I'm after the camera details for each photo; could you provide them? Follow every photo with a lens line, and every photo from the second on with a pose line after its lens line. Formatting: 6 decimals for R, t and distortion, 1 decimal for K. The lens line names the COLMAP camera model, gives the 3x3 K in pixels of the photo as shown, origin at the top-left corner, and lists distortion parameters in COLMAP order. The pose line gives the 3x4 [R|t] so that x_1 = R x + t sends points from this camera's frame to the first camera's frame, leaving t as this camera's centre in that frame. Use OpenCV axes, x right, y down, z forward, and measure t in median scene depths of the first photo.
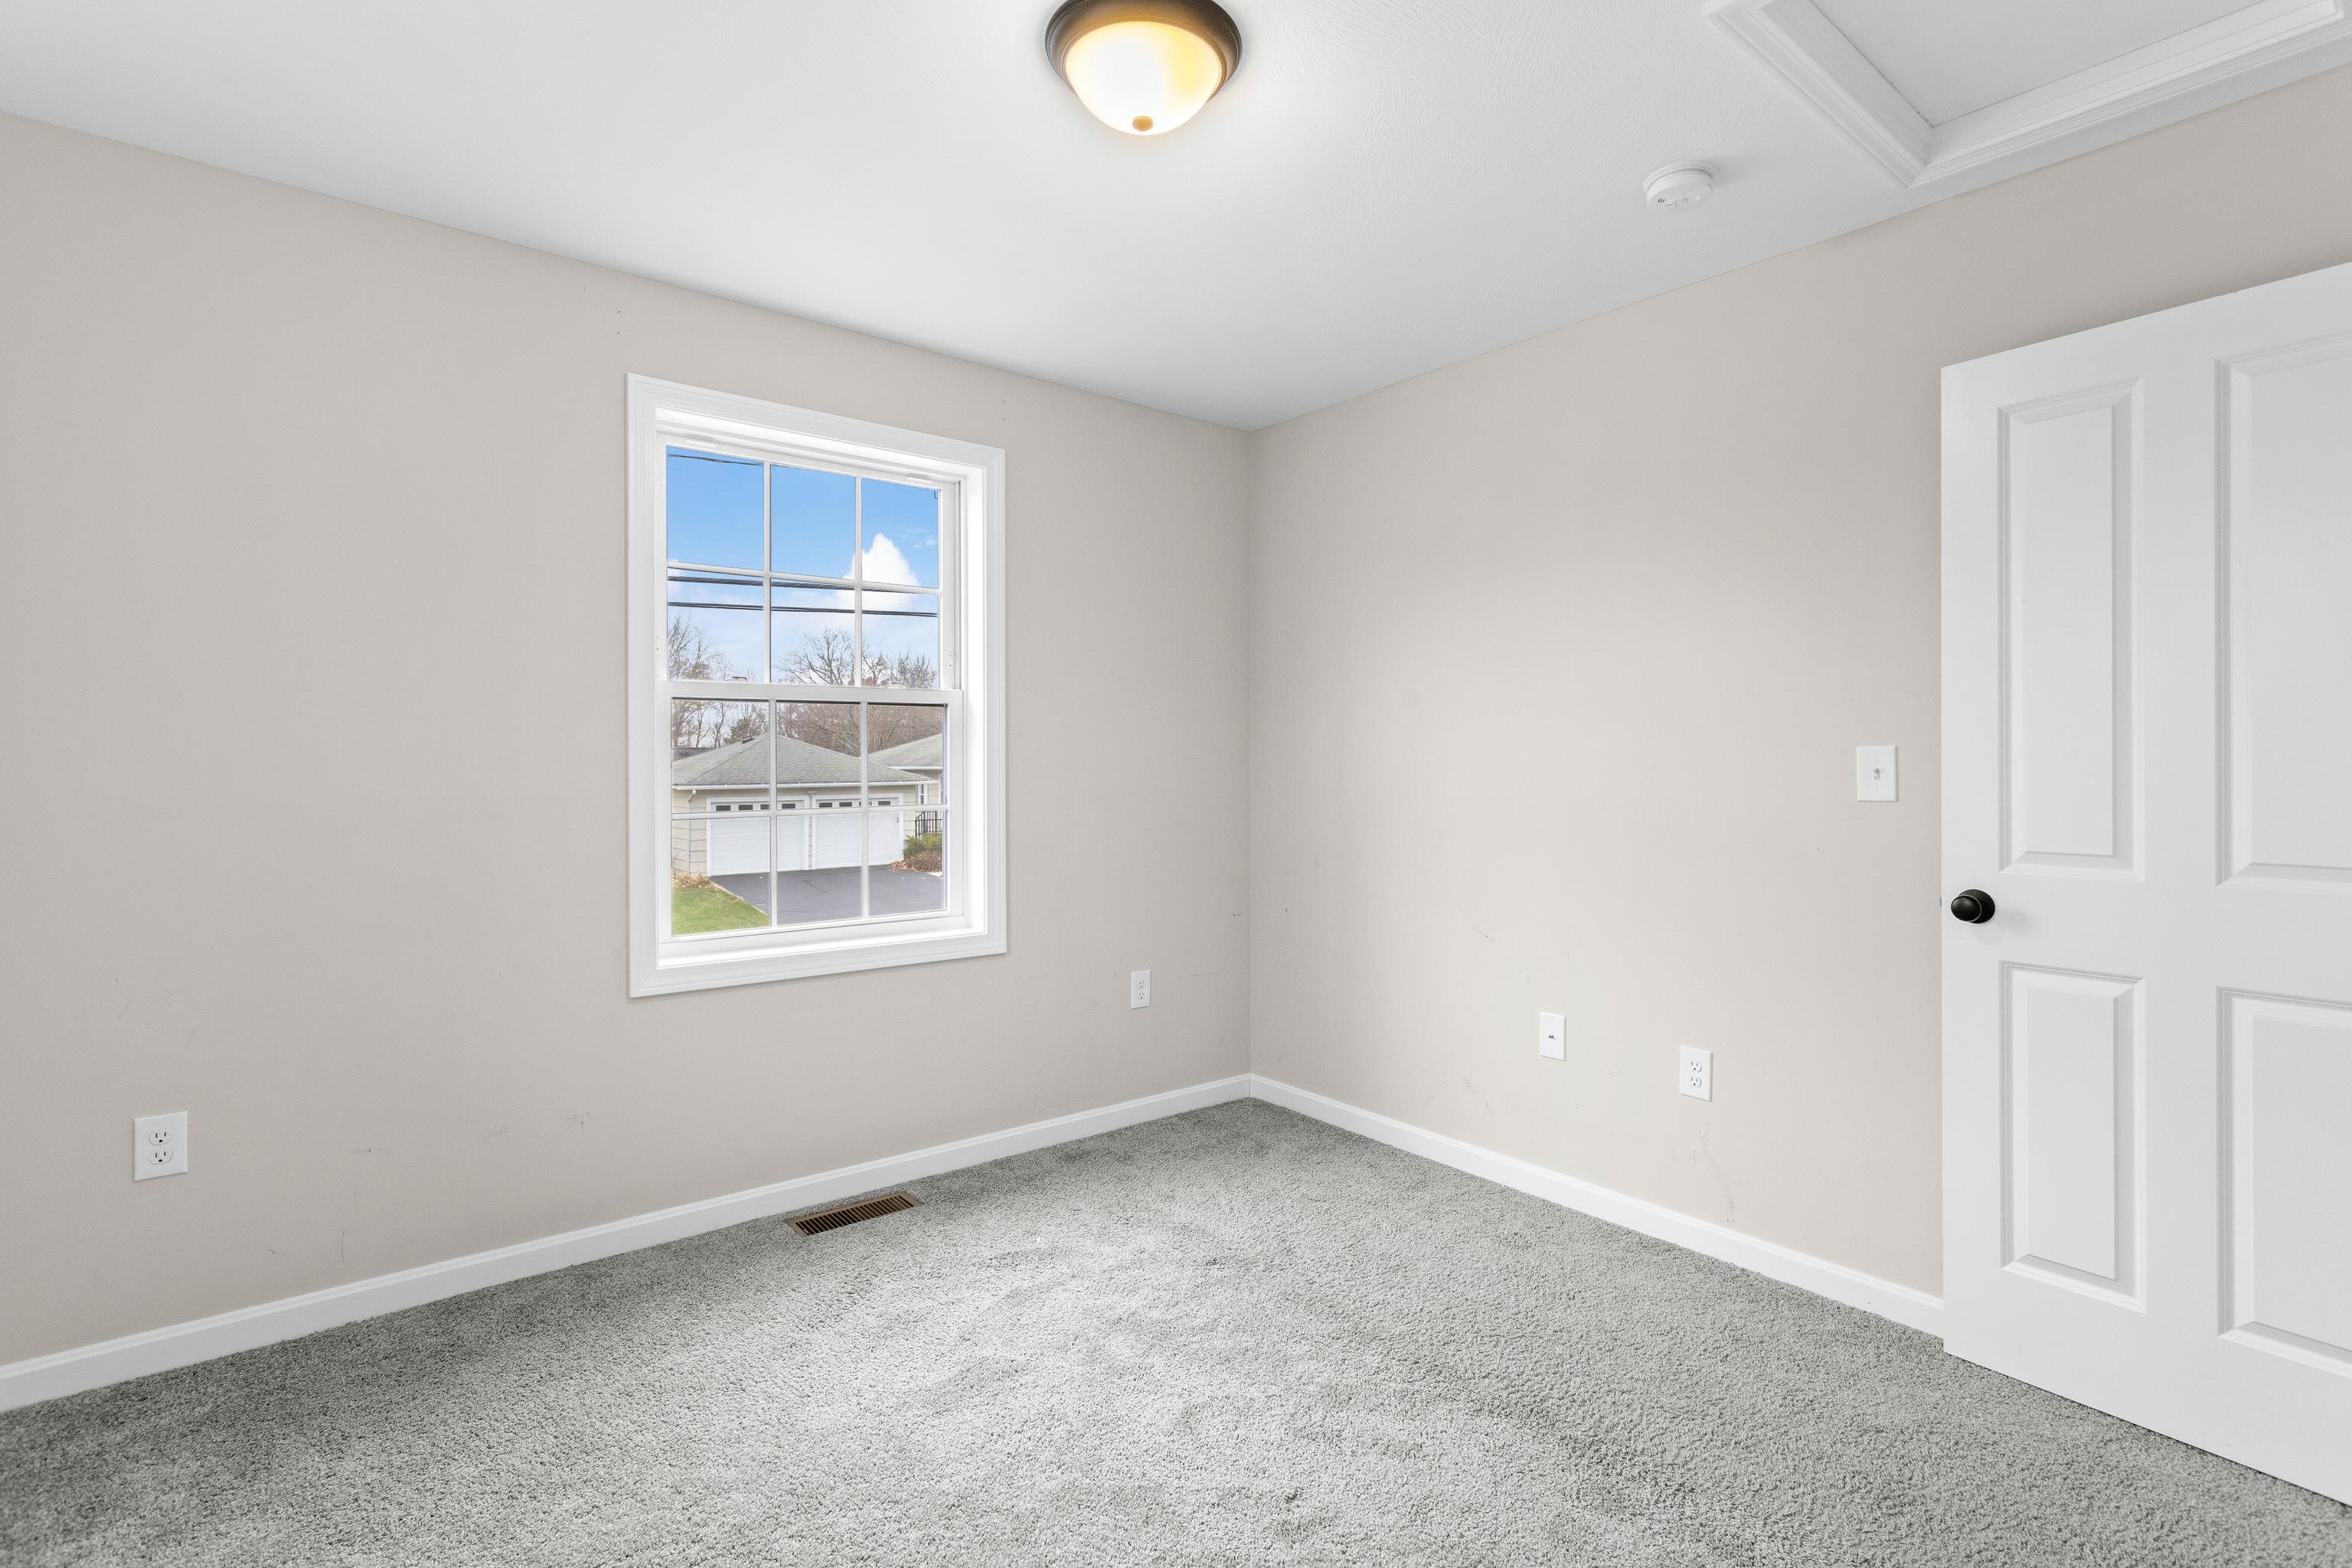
lens RADIAL K [[1142.7, 0, 1195.5], [0, 1142.7, 767.8], [0, 0, 1]] dist [0.017782, 0.001476]
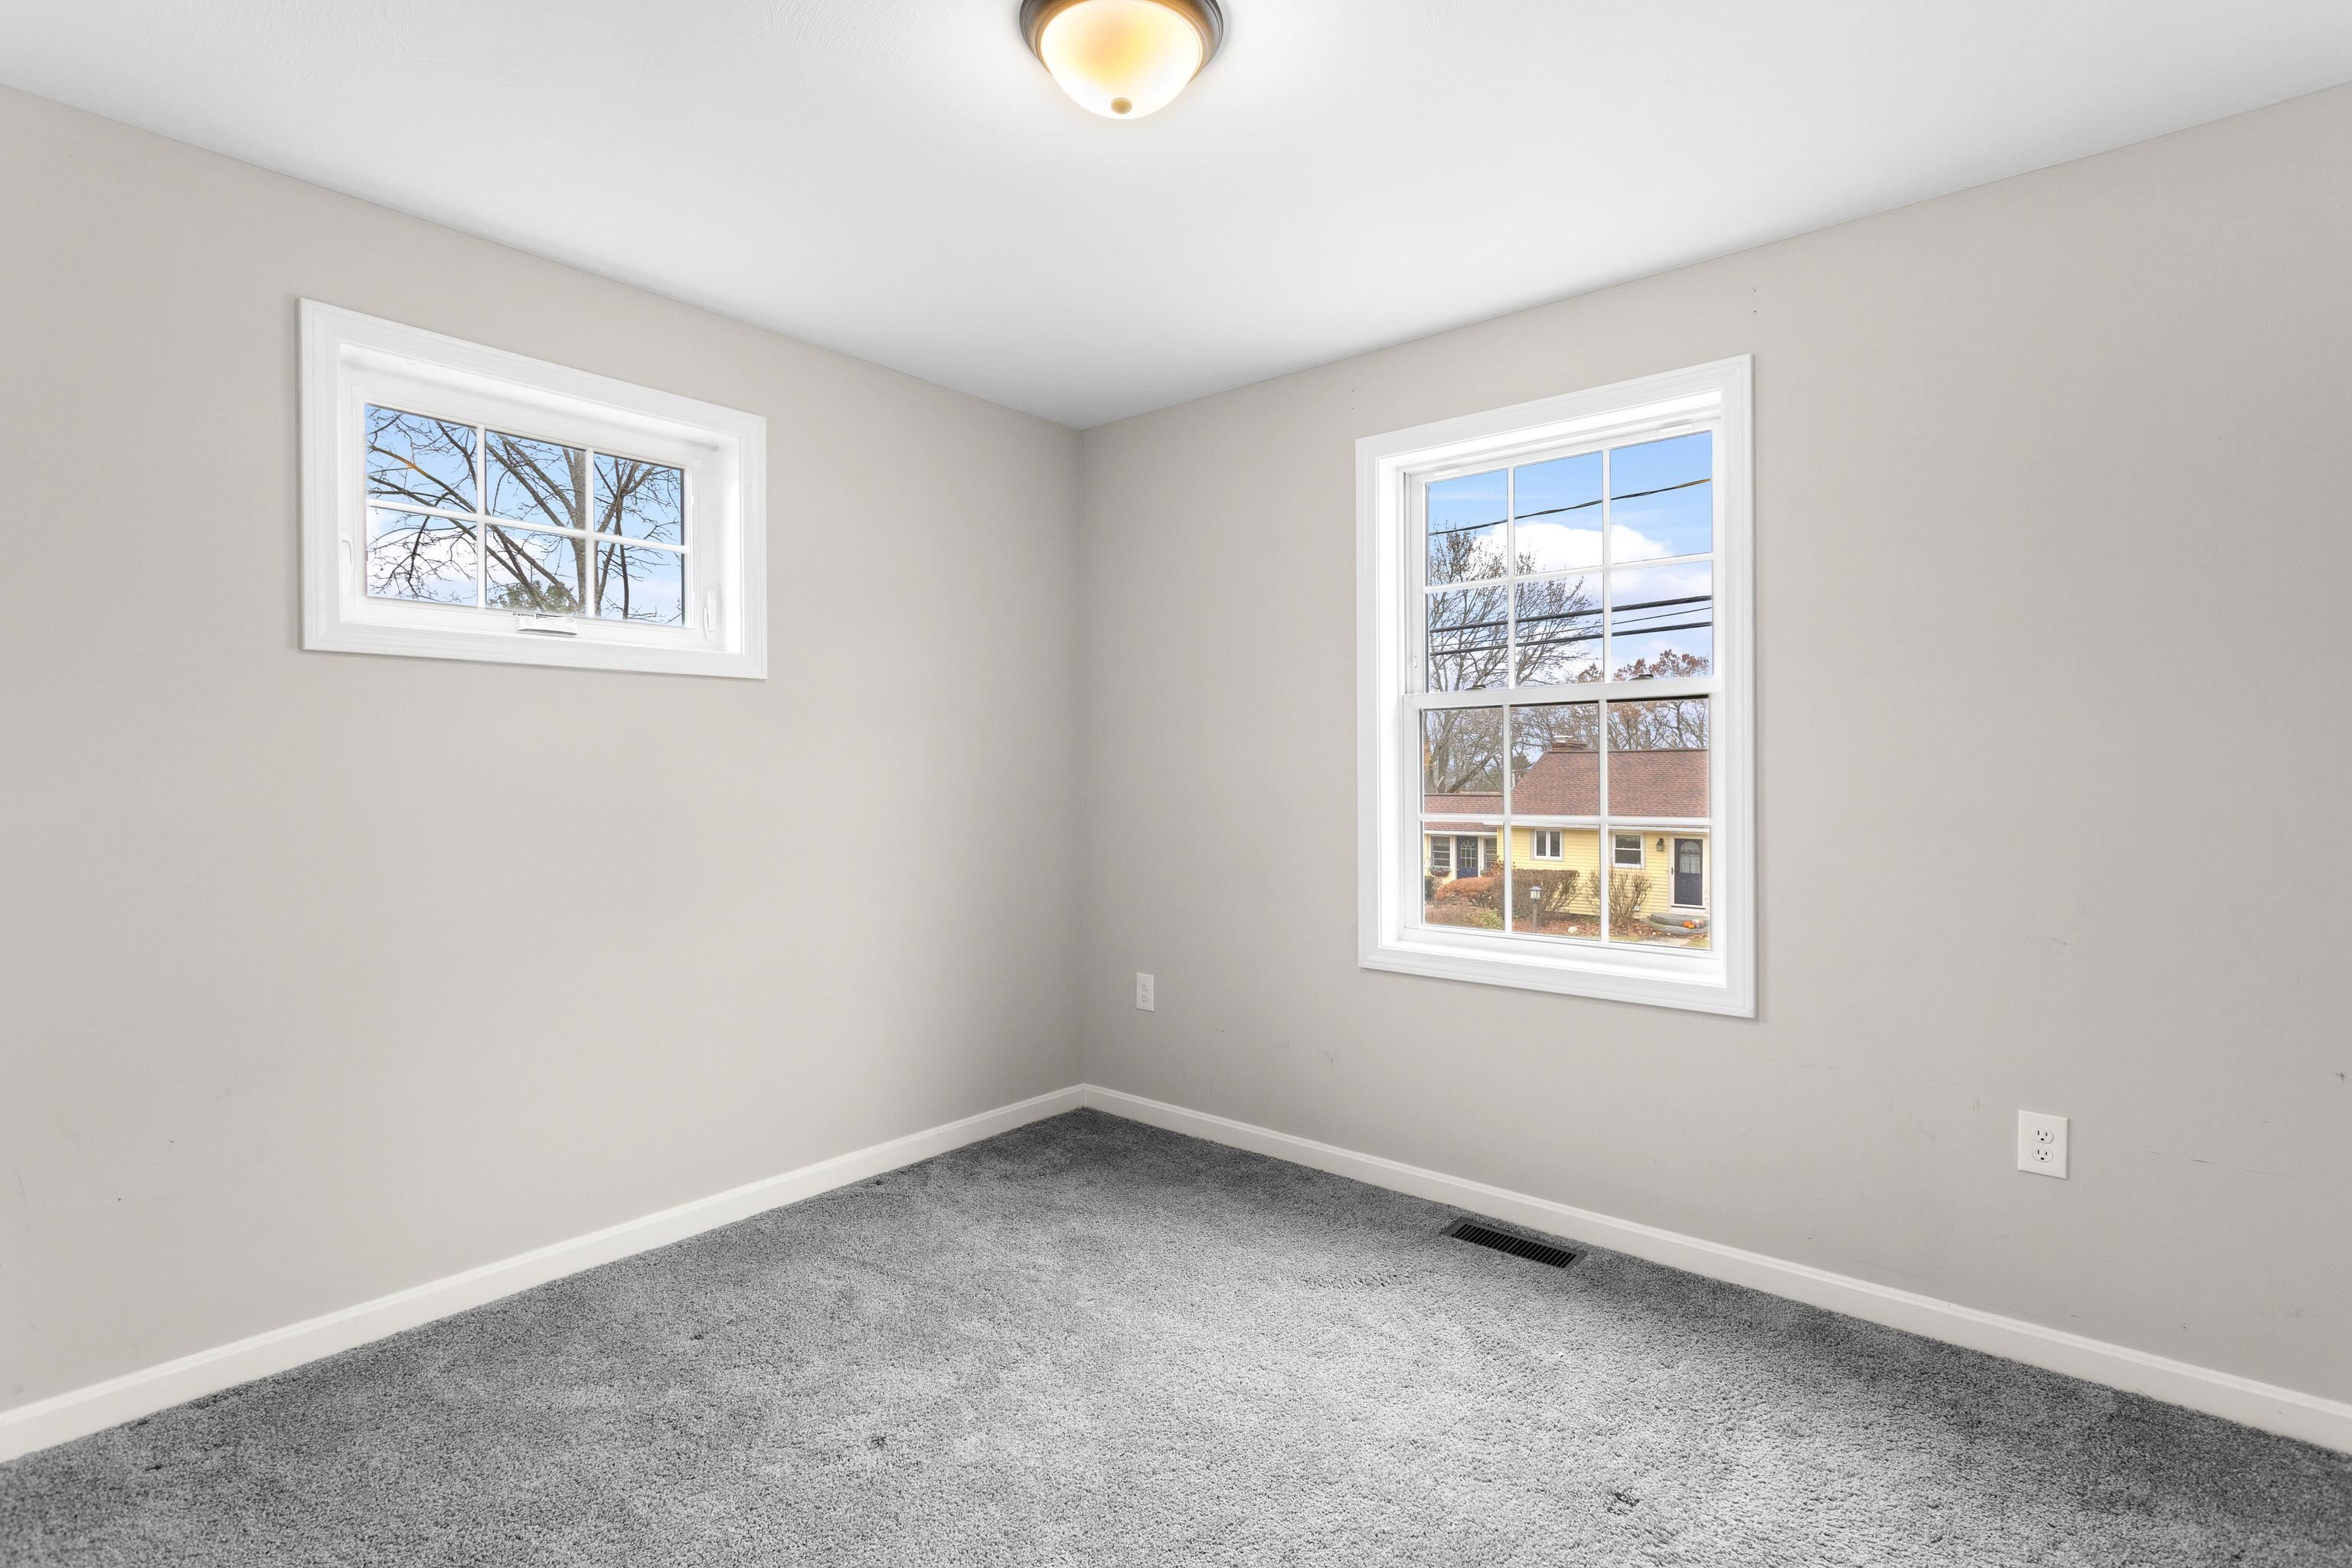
lens RADIAL K [[1142.7, 0, 1165.8], [0, 1142.7, 779.0], [0, 0, 1]] dist [0.017782, 0.001476]
pose [[0.172424, 0.007652, -0.984993, 0.591940], [-0.002654, 0.999970, 0.007304, -0.001655], [0.985019, 0.001355, 0.172439, 0.560342]]
